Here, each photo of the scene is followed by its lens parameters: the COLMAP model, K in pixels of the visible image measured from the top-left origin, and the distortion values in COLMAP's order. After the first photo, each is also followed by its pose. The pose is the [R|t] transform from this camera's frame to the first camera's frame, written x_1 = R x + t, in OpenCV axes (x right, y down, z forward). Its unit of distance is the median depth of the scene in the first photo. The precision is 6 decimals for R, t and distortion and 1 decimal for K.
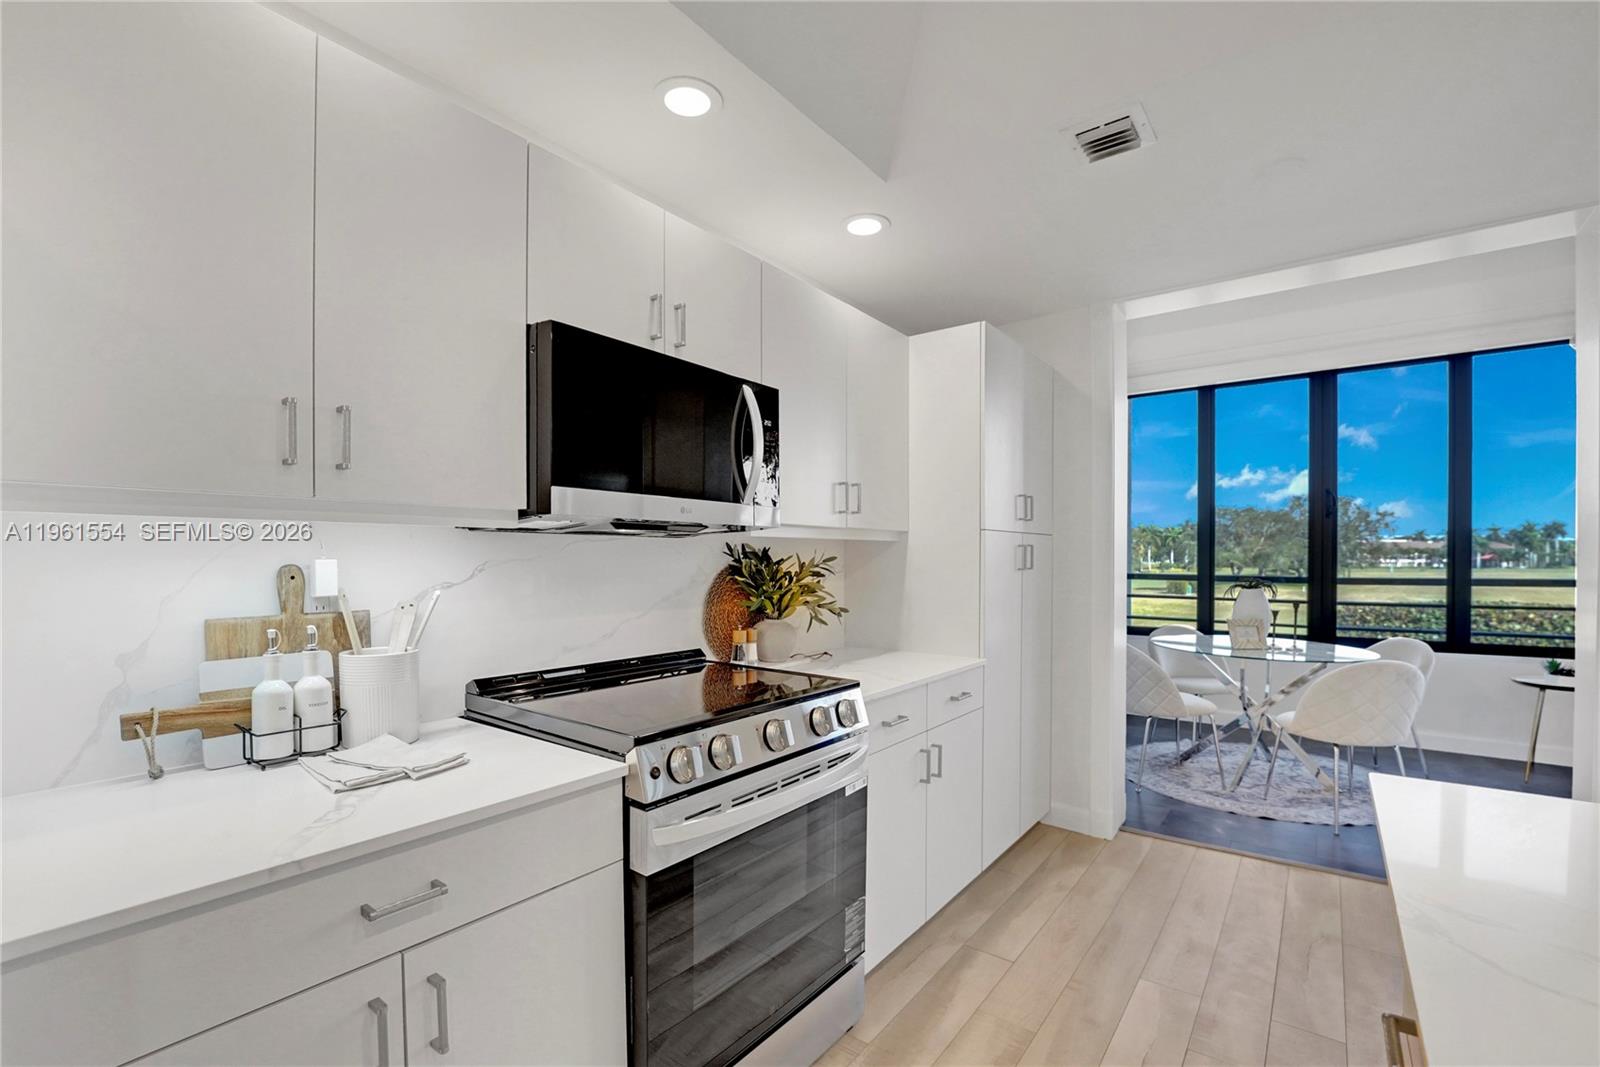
lens RADIAL K [[702.1, 0, 786.5], [0, 702.1, 574.8], [0, 0, 1]] dist [-0.022750, 0.001635]
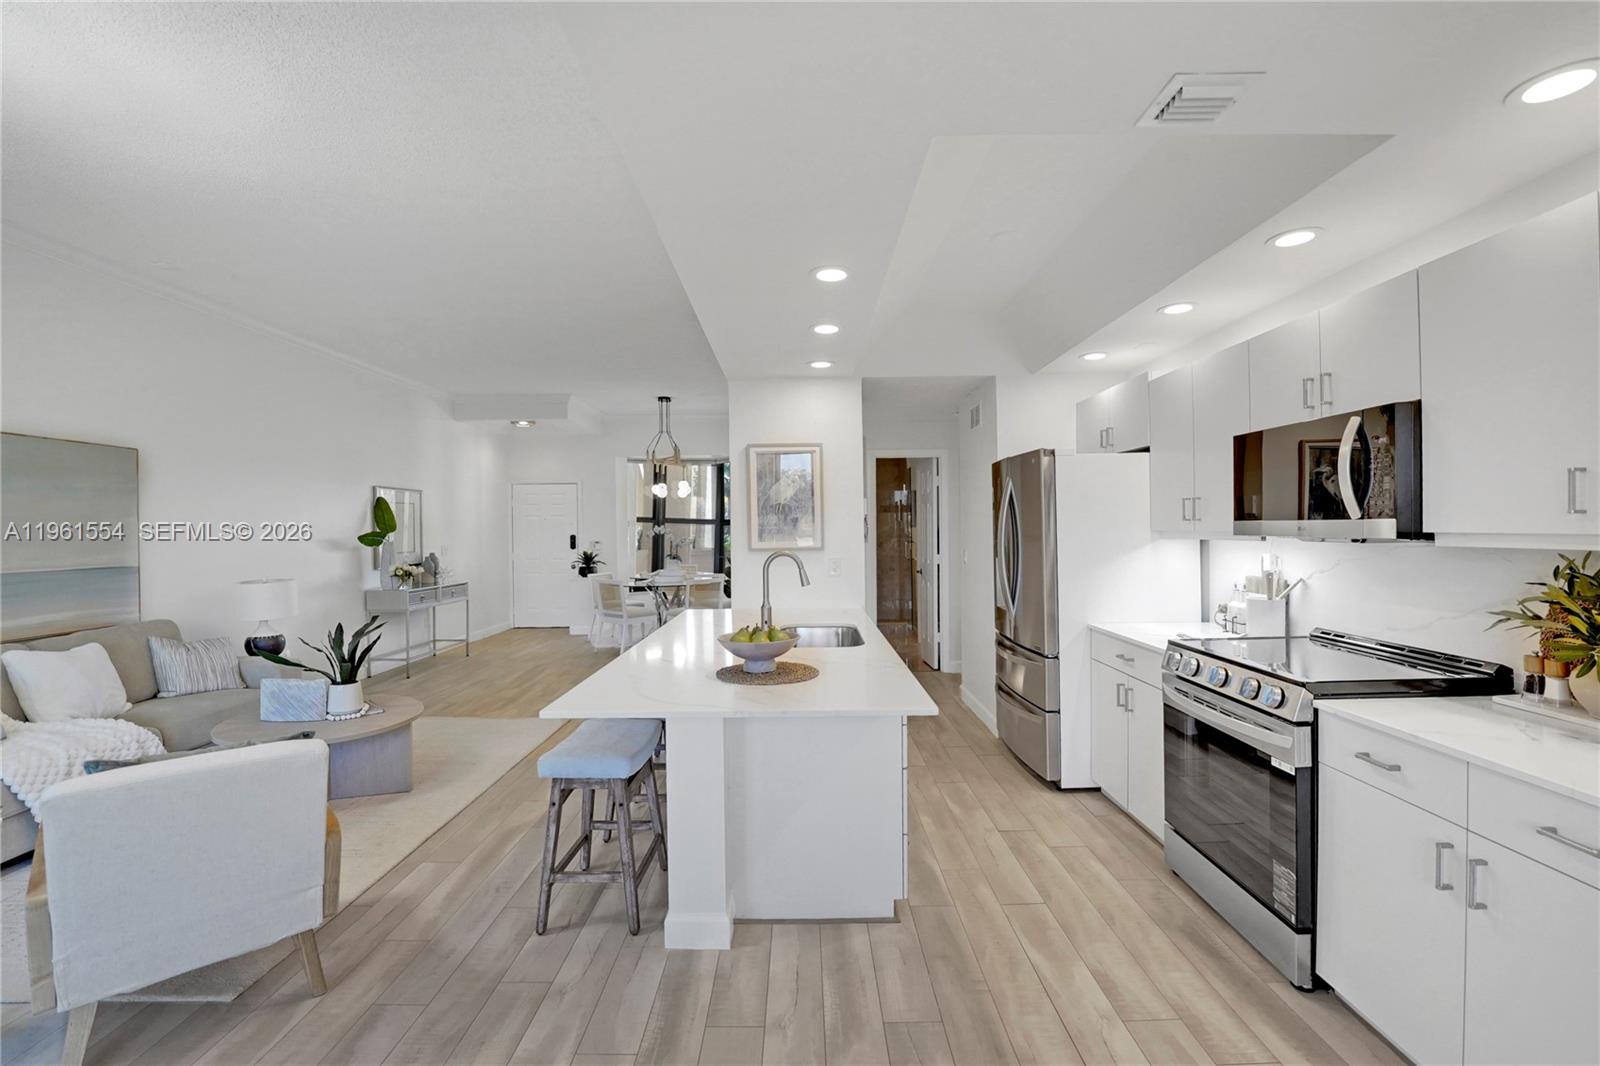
lens RADIAL K [[702.1, 0, 809.7], [0, 702.1, 539.1], [0, 0, 1]] dist [-0.022750, 0.001635]
pose [[-0.782590, 0.024769, -0.622044, 0.627200], [0.004330, 0.999401, 0.034347, -0.051542], [0.622522, 0.024186, -0.782228, 0.620064]]
